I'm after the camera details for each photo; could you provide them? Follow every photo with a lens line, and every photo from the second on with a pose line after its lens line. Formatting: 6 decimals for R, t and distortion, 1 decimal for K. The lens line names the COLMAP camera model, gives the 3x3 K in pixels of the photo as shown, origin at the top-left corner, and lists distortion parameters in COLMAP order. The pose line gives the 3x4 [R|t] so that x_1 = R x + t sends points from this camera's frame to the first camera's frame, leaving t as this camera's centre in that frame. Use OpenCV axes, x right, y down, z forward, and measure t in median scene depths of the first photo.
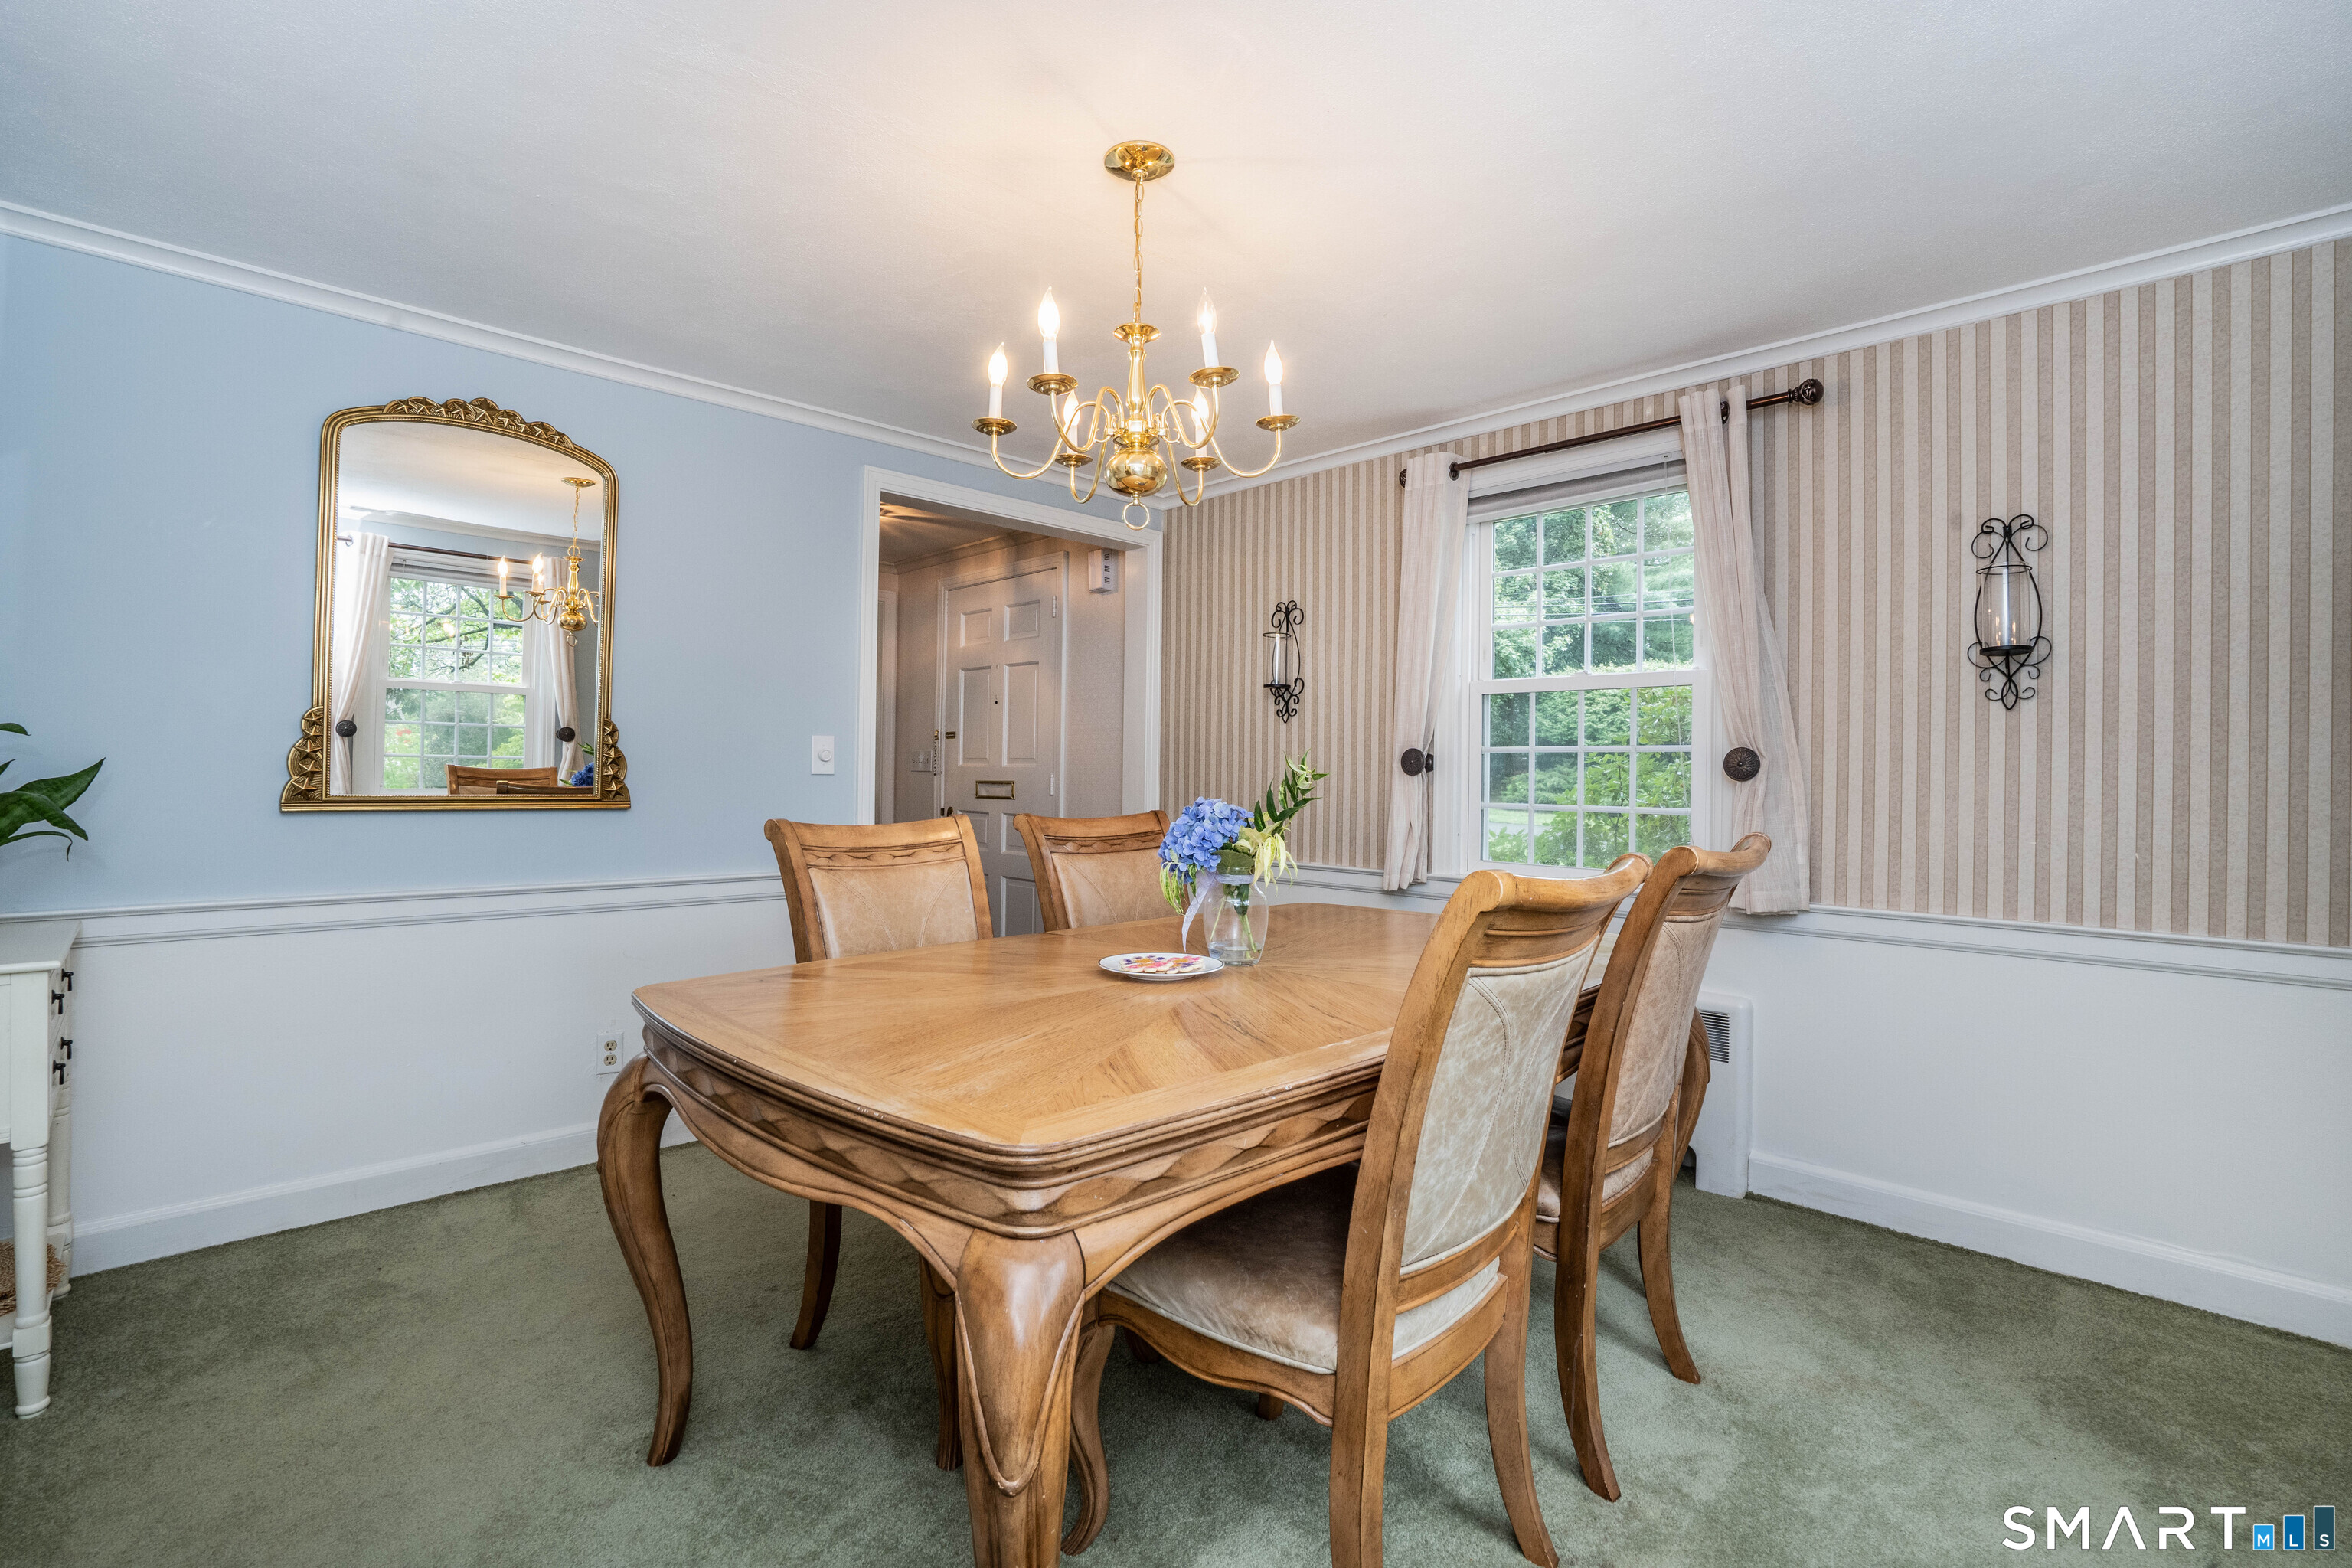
lens RADIAL K [[1123.8, 0, 1156.3], [0, 1123.8, 778.7], [0, 0, 1]] dist [-0.037458, 0.005744]
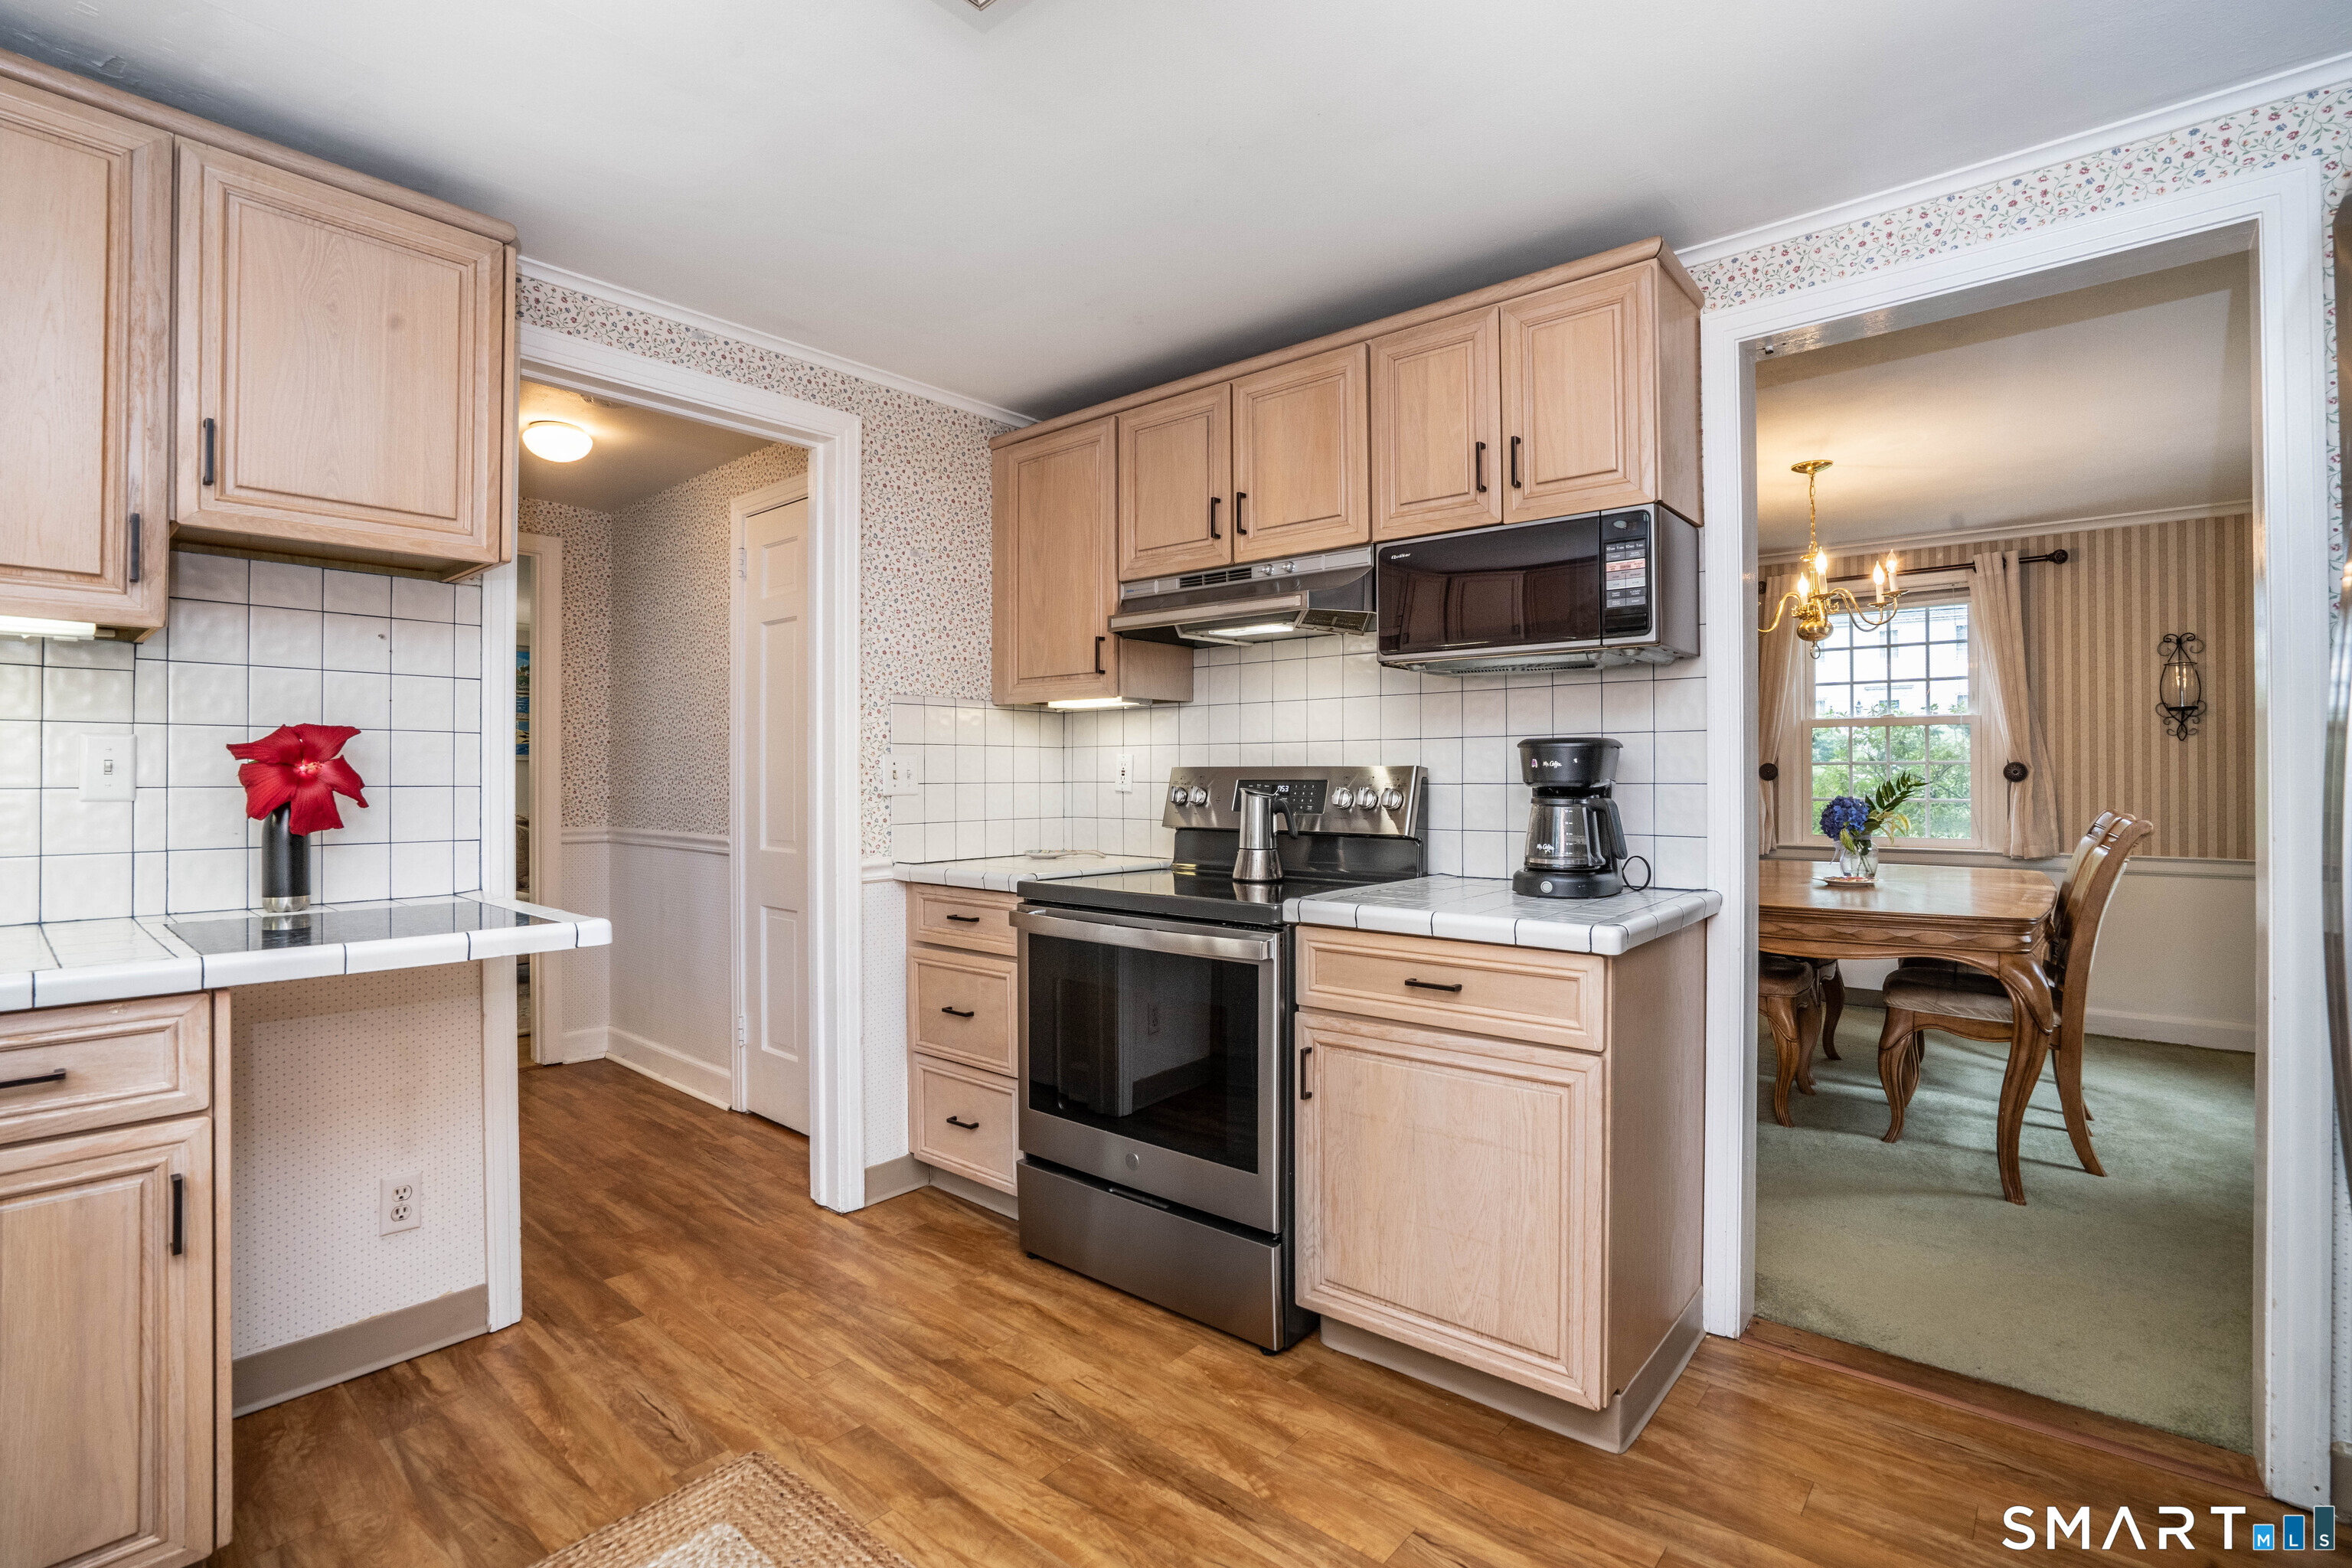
lens RADIAL K [[1123.8, 0, 1167.3], [0, 1123.8, 784.4], [0, 0, 1]] dist [-0.037458, 0.005744]
pose [[0.993882, -0.008309, 0.110132, -0.994080], [0.008884, 0.999949, -0.004729, 0.002514], [-0.110087, 0.005678, 0.993906, -0.551047]]
